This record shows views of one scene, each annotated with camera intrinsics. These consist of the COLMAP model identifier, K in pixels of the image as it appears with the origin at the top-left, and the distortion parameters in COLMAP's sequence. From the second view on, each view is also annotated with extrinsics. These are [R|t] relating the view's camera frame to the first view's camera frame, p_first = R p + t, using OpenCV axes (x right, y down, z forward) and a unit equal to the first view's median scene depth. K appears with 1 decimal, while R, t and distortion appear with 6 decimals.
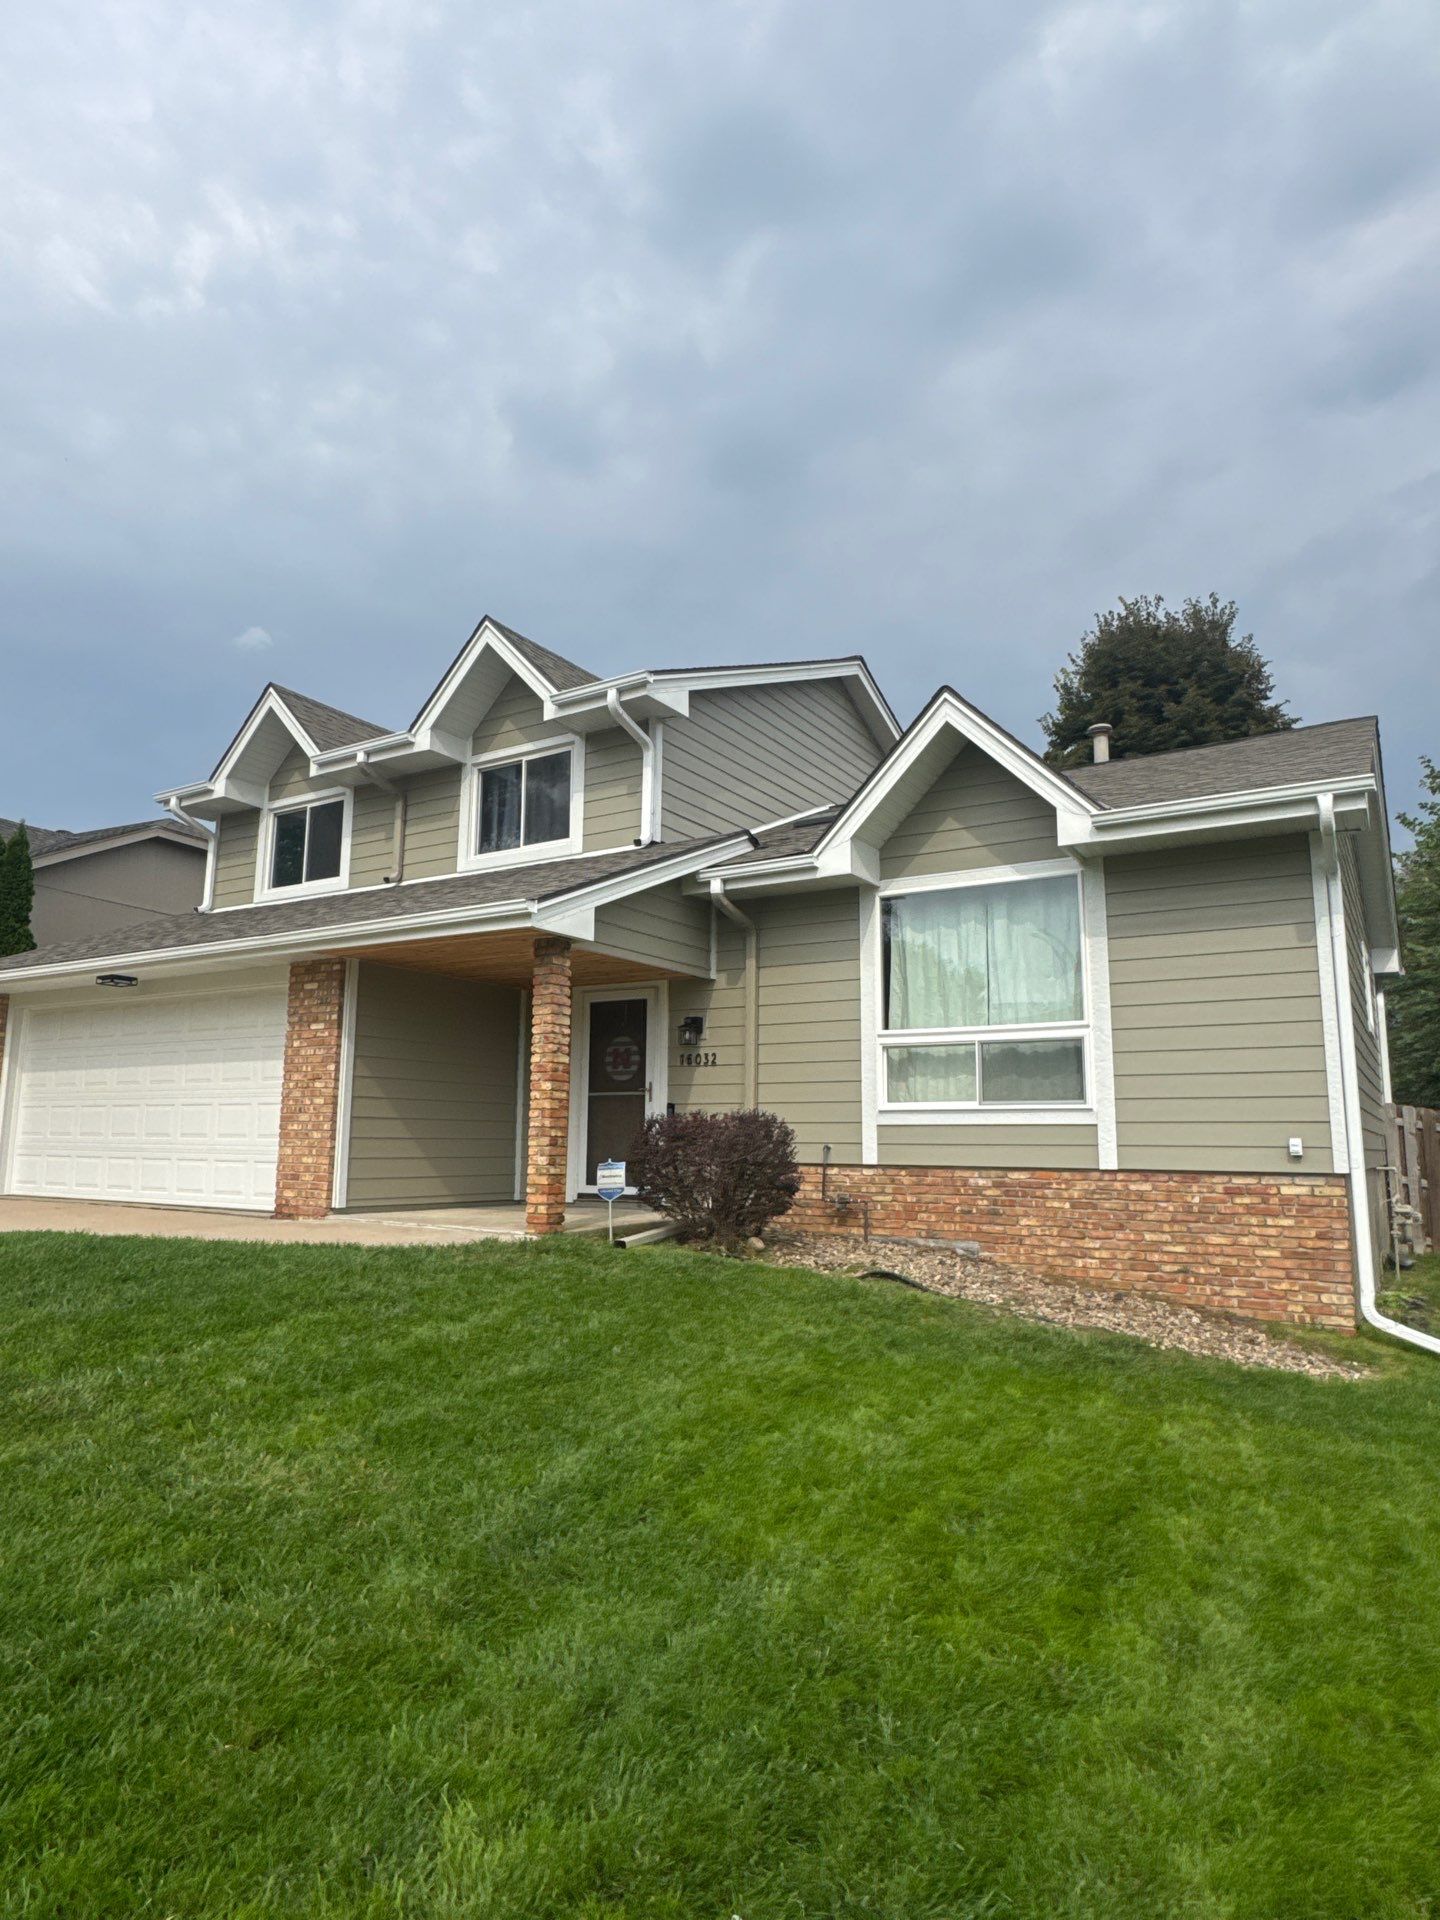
lens RADIAL K [[1174.6, 0, 720.0], [0, 1174.6, 960.0], [0, 0, 1]] dist [-0.000392, -0.001816]
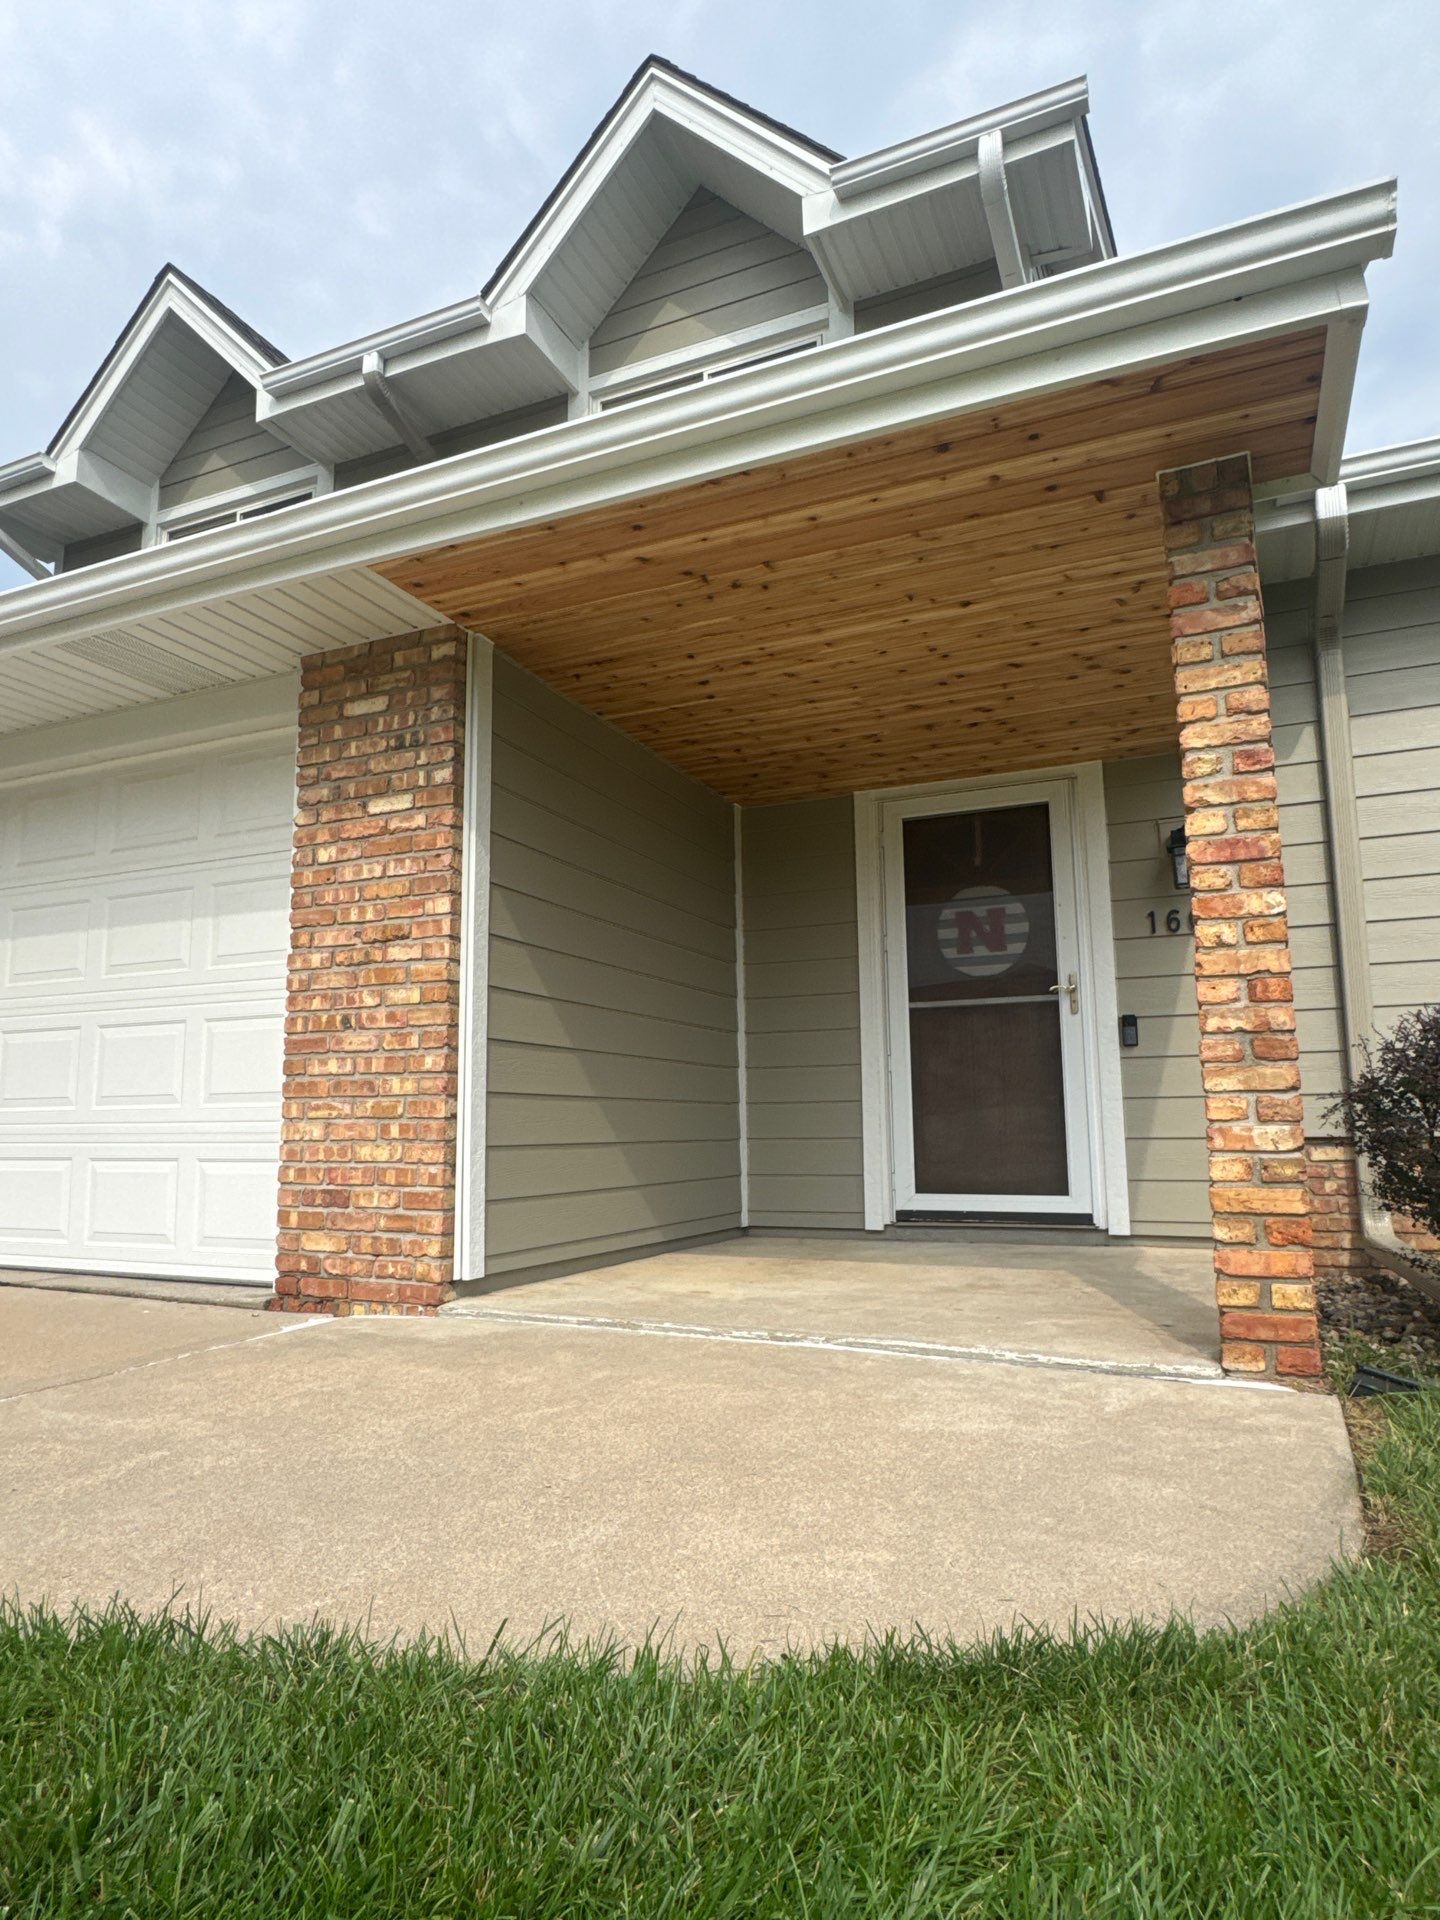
lens RADIAL K [[1174.6, 0, 720.0], [0, 1174.6, 960.0], [0, 0, 1]] dist [-0.000392, -0.001816]
pose [[0.990712, 0.001575, 0.135969, -0.290122], [-0.003078, 0.999936, 0.010846, 0.103492], [-0.135944, -0.011164, 0.990654, 0.608744]]
